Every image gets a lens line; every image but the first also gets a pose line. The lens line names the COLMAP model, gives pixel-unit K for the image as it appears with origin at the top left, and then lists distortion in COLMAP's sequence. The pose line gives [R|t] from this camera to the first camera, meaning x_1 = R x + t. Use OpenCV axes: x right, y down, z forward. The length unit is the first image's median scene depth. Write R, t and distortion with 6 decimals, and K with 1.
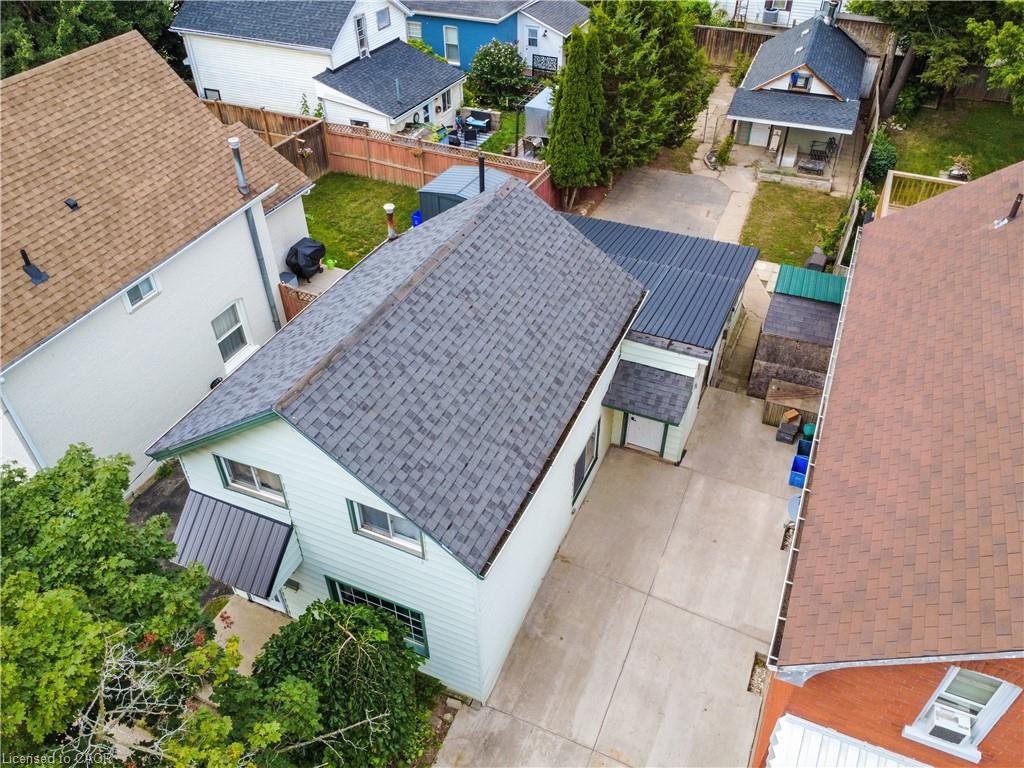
lens RADIAL K [[770.5, 0, 512.0], [0, 770.5, 384.0], [0, 0, 1]] dist [-0.000050, -0.002747]
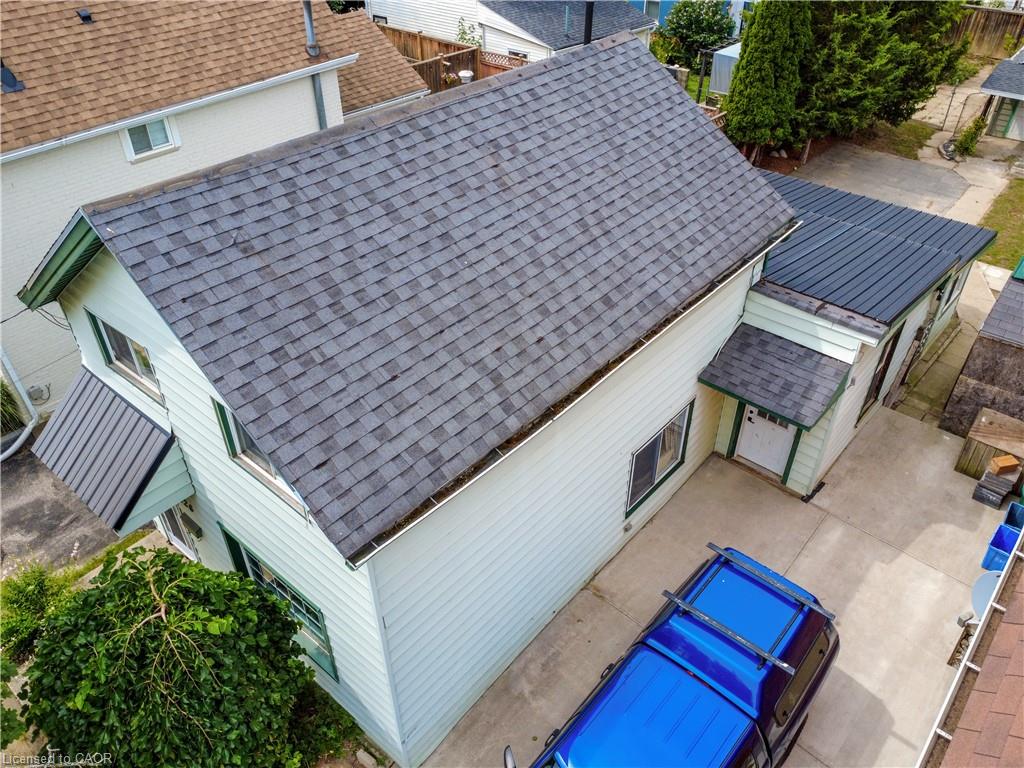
lens RADIAL K [[770.5, 0, 512.0], [0, 770.5, 384.0], [0, 0, 1]] dist [-0.000050, -0.002747]
pose [[0.955788, 0.184298, -0.229135, 0.083896], [-0.192320, 0.981246, -0.012986, 0.050781], [0.222444, 0.056479, 0.973308, 0.225205]]
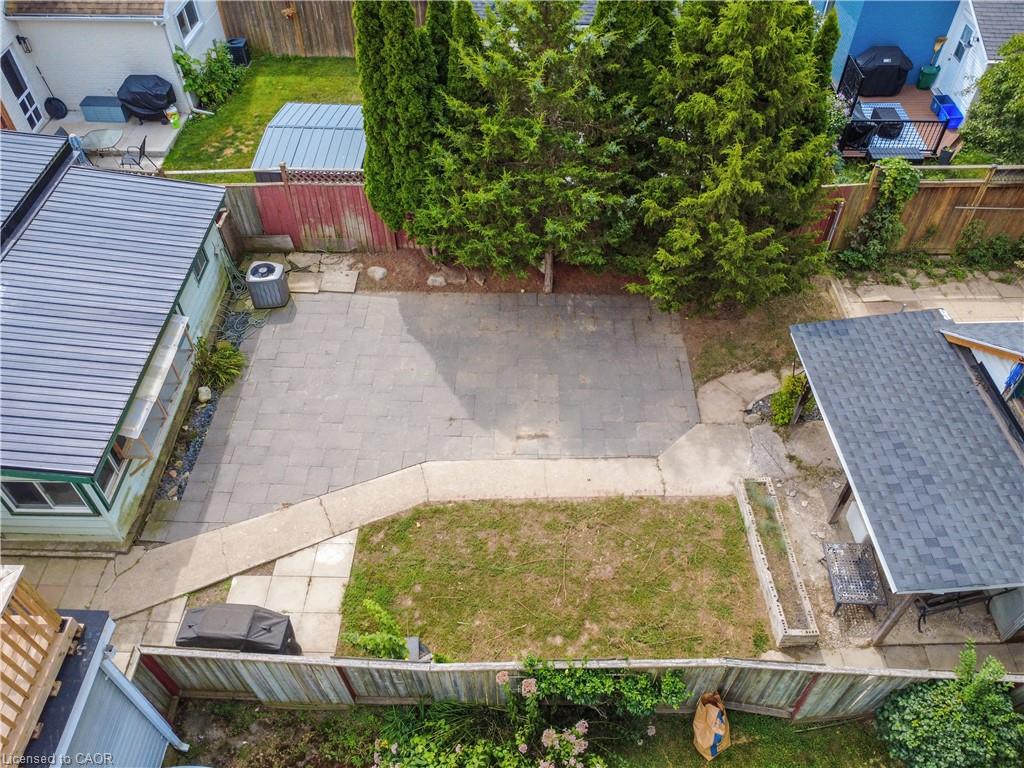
lens RADIAL K [[770.5, 0, 512.0], [0, 770.5, 384.0], [0, 0, 1]] dist [-0.000050, -0.002747]
pose [[0.396741, 0.674107, -0.623038, 0.657858], [-0.585830, 0.708486, 0.393511, -0.532485], [0.706682, 0.208872, 0.675997, 0.819602]]
